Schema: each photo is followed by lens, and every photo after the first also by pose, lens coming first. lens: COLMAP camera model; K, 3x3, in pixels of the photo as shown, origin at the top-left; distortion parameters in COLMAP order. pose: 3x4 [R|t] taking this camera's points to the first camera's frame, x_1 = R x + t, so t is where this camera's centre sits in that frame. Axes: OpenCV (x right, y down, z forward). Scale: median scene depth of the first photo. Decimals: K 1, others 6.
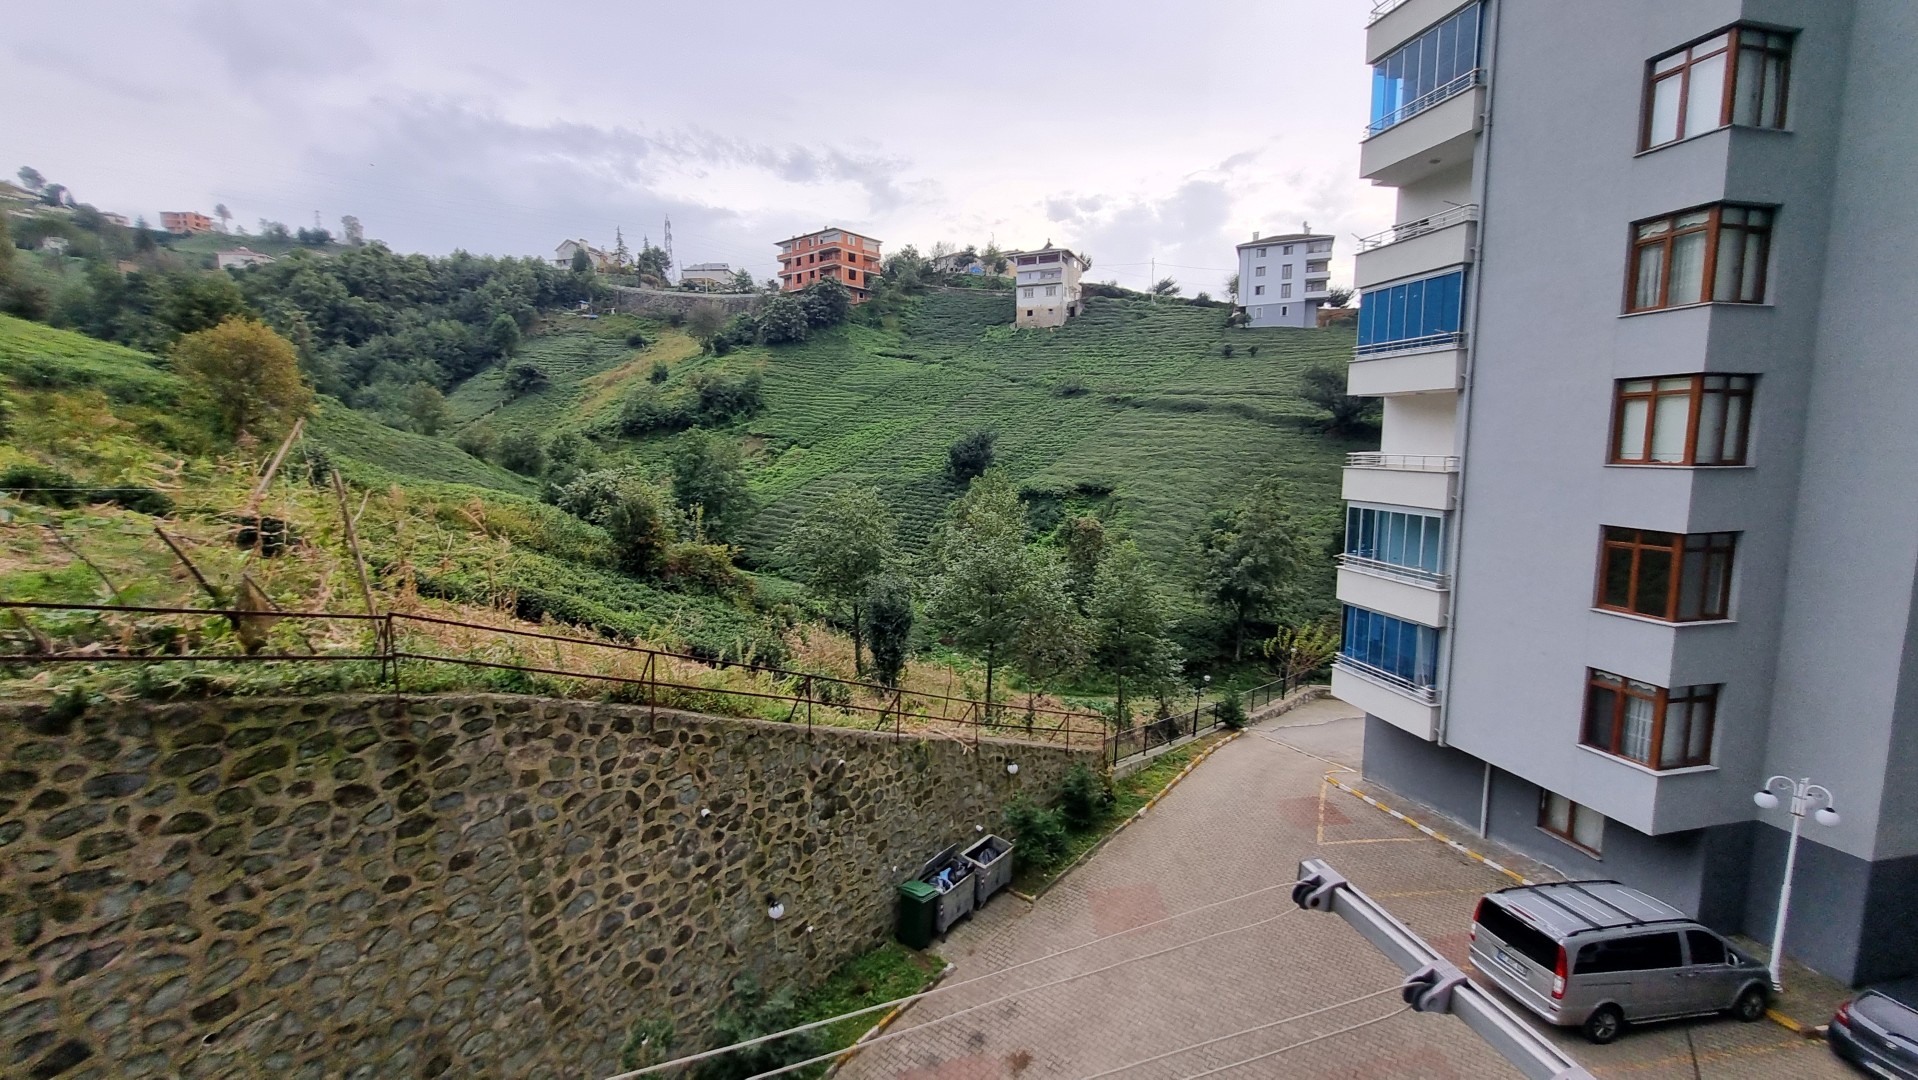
lens RADIAL K [[728.5, 0, 952.5], [0, 728.5, 532.3], [0, 0, 1]] dist [0.000523, 0.000110]
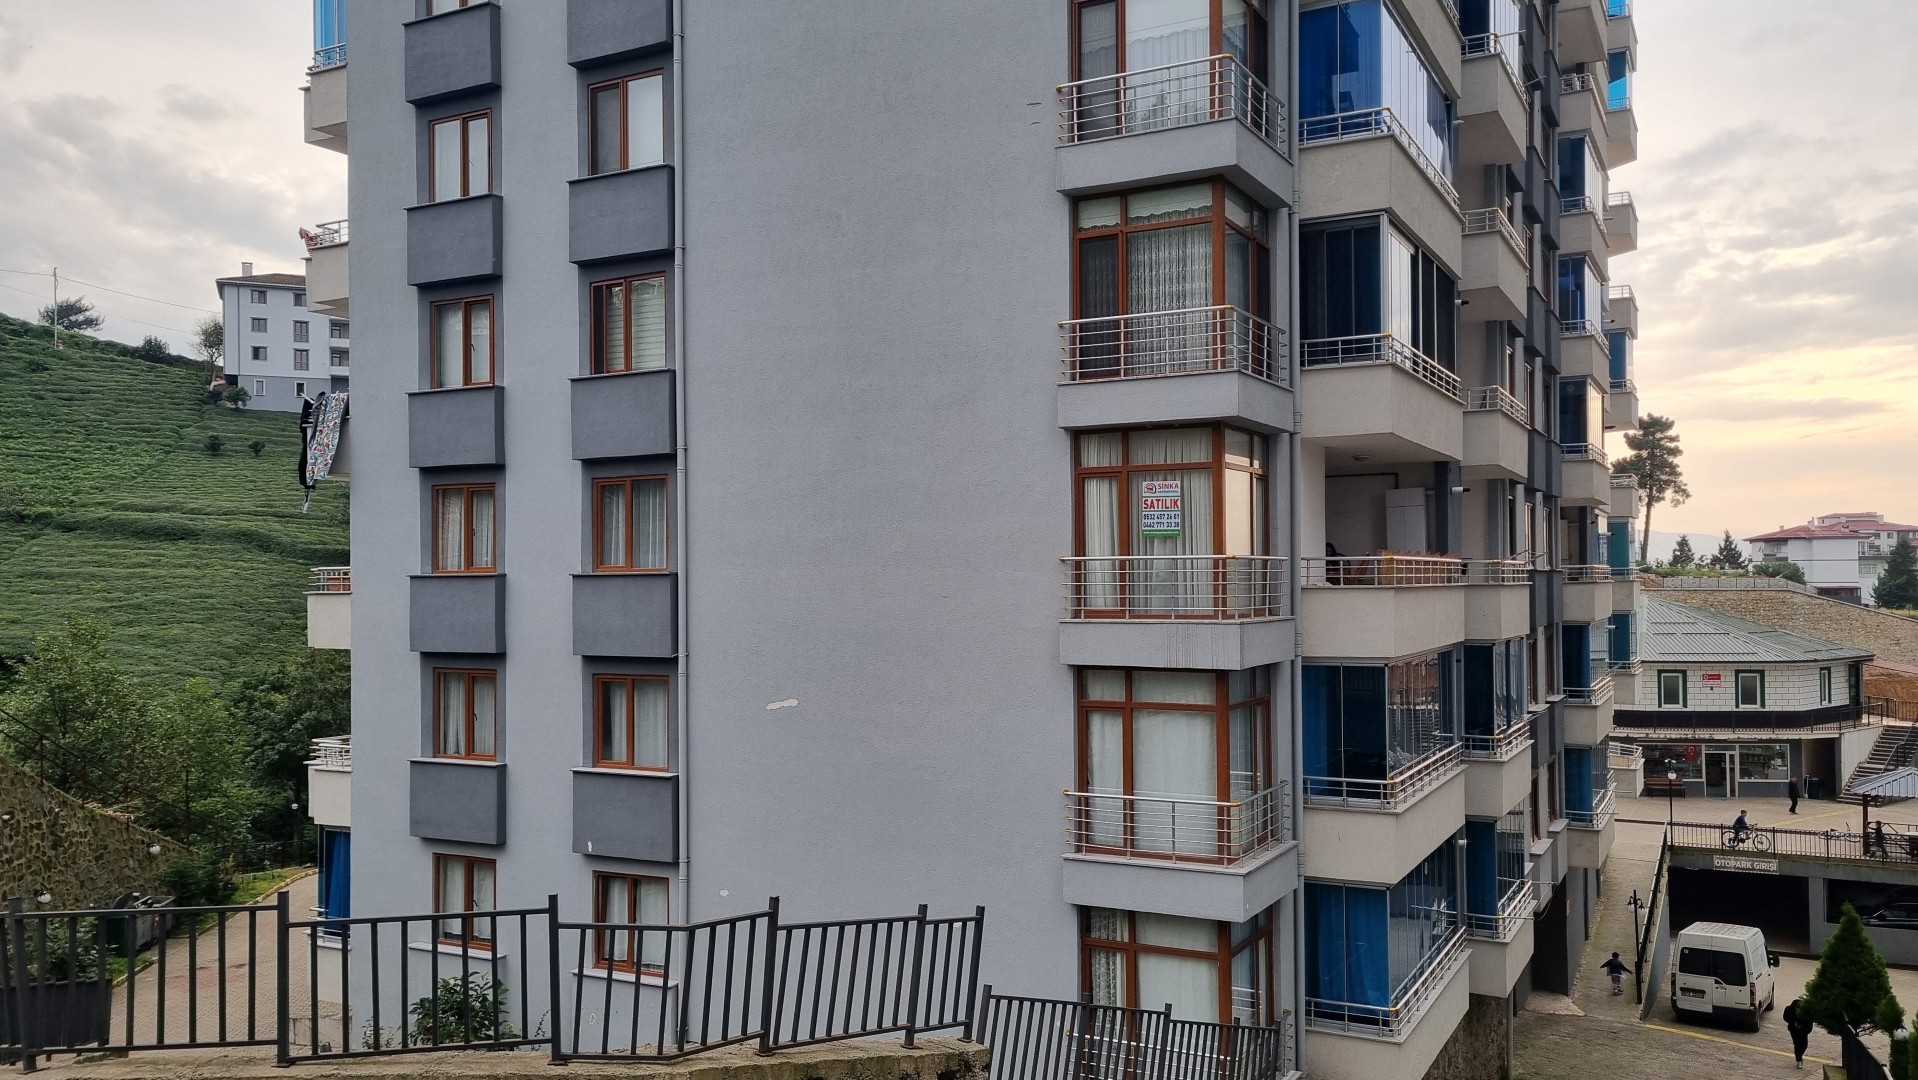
lens RADIAL K [[1471.8, 0, 959.0], [0, 1471.8, 540.0], [0, 0, 1]] dist [0.038128, 0.000086]
pose [[0.655826, 0.020808, 0.754625, -0.612998], [0.103219, 0.987760, -0.116942, 0.176374], [-0.747823, 0.154585, 0.645651, -1.081365]]
